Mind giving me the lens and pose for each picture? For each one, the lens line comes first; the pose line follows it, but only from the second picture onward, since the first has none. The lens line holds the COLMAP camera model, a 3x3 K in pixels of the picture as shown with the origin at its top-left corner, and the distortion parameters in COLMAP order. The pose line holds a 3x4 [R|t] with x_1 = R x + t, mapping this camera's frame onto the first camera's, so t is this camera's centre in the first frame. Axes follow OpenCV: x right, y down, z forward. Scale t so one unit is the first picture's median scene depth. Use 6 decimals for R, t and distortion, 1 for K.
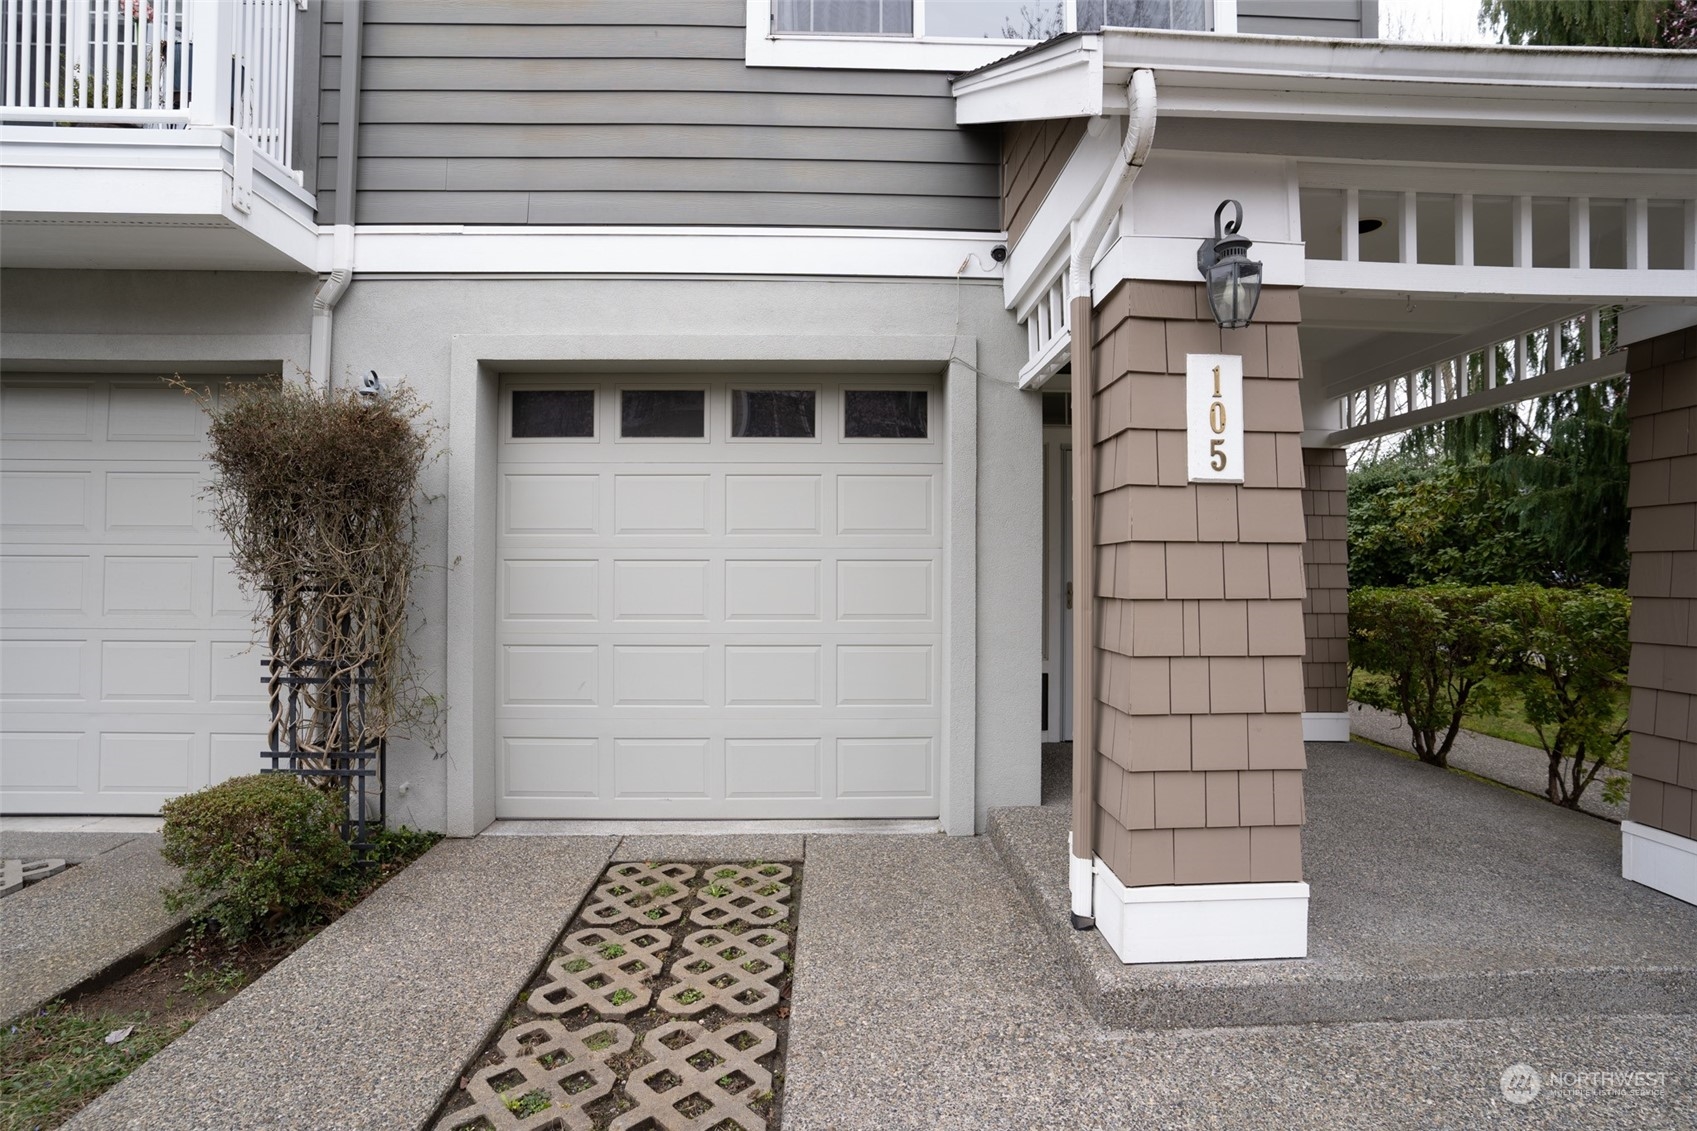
lens RADIAL K [[833.7, 0, 853.4], [0, 833.7, 559.2], [0, 0, 1]] dist [-0.076944, 0.037734]
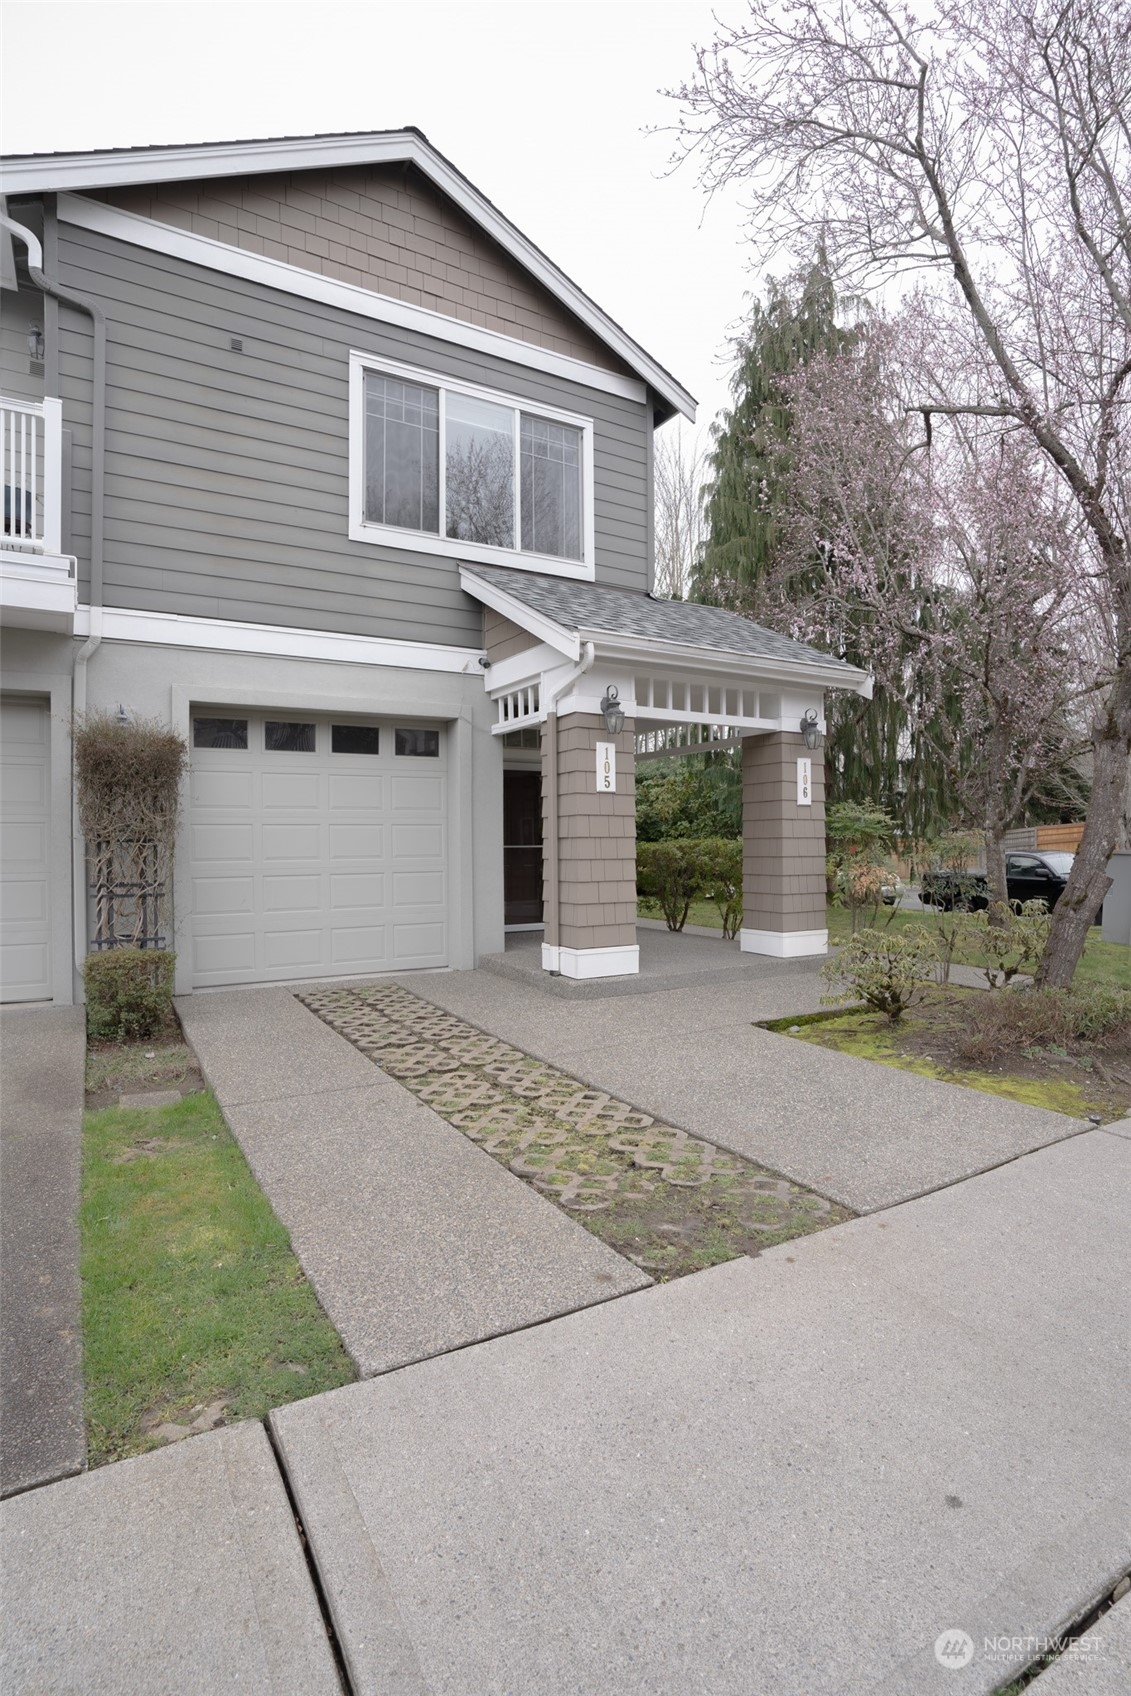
lens RADIAL K [[833.2, 0, 565.5], [0, 833.2, 848.0], [0, 0, 1]] dist [-0.076944, 0.037734]
pose [[0.880369, -0.012300, 0.474129, -0.575131], [0.004328, 0.999830, 0.017901, 0.021896], [-0.474269, -0.013707, 0.880273, -0.785013]]
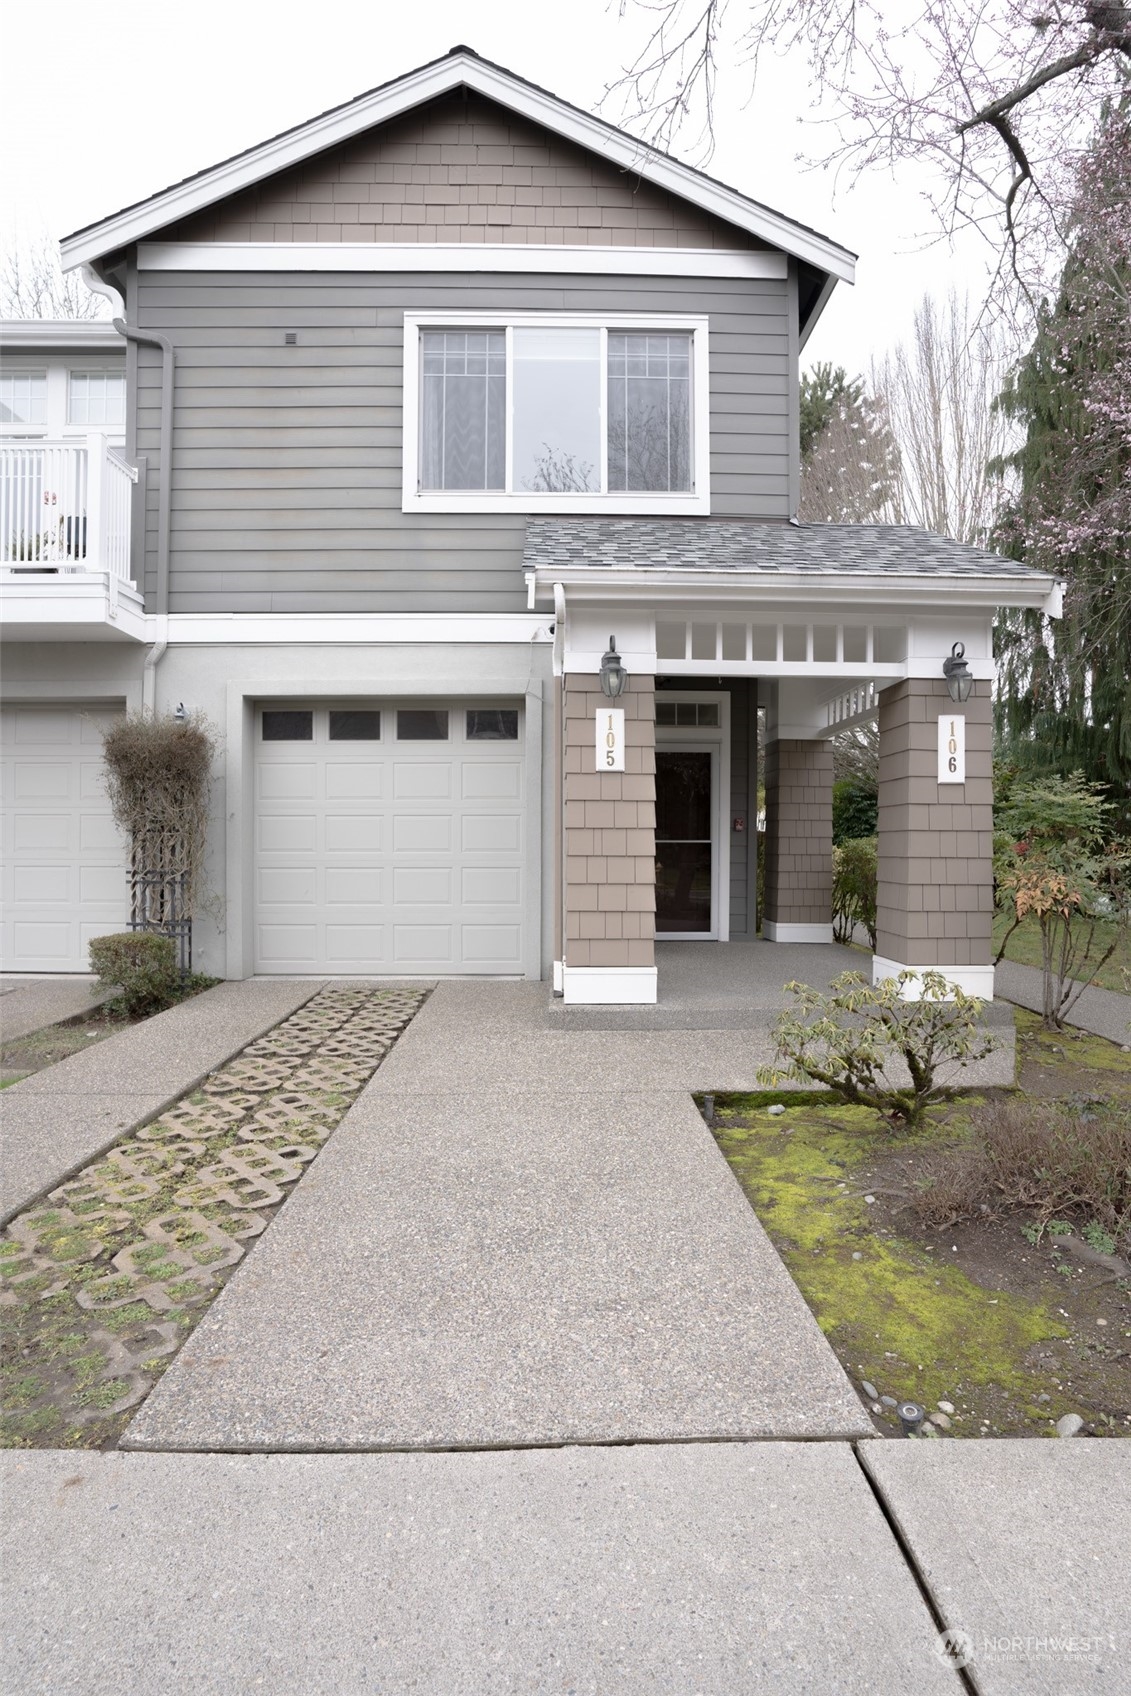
lens RADIAL K [[848.5, 0, 565.5], [0, 848.5, 848.0], [0, 0, 1]] dist [-0.080469, 0.039576]
pose [[0.999868, -0.001519, -0.016155, 0.226444], [0.001843, 0.999797, 0.020085, 0.034719], [0.016121, -0.020112, 0.999668, -0.702509]]
